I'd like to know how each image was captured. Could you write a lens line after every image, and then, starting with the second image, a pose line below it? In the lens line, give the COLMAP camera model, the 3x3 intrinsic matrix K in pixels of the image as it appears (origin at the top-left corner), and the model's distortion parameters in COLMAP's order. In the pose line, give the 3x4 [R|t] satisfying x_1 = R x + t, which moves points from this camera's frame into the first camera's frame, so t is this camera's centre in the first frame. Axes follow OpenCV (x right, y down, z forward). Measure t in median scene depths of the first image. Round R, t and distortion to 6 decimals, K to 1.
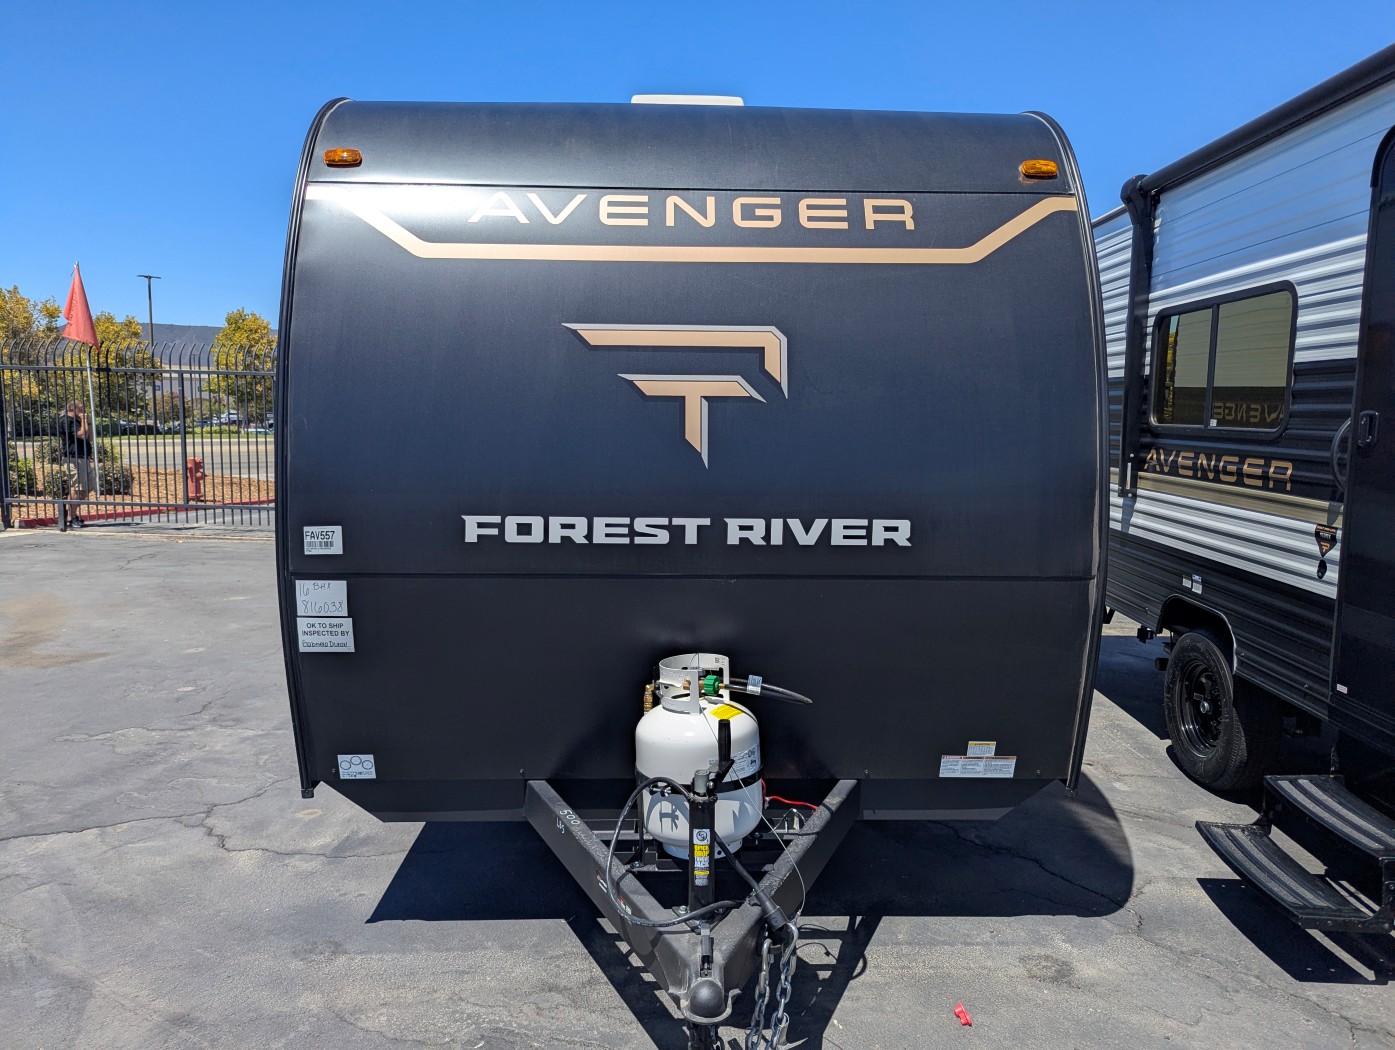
lens RADIAL K [[965.0, 0, 697.5], [0, 965.0, 525.0], [0, 0, 1]] dist [0.022924, -0.005109]
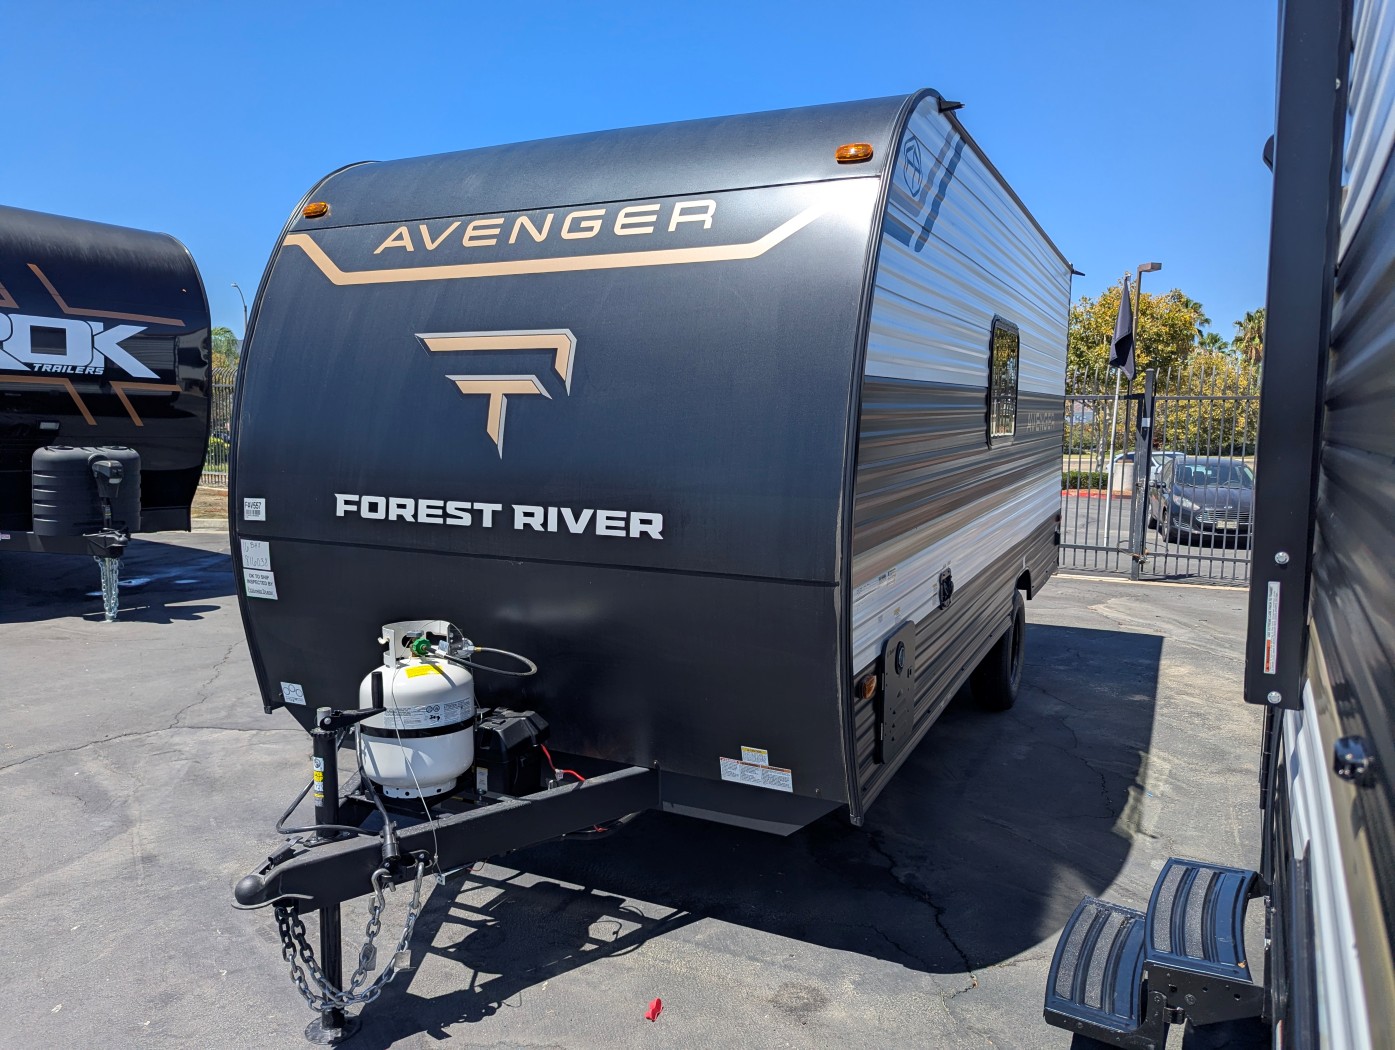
lens RADIAL K [[965.0, 0, 697.5], [0, 965.0, 525.0], [0, 0, 1]] dist [0.022924, -0.005109]
pose [[0.896249, 0.048795, -0.440859, 0.700493], [-0.058073, 0.998284, -0.007569, 0.012035], [0.439733, 0.032385, 0.897544, 0.106083]]
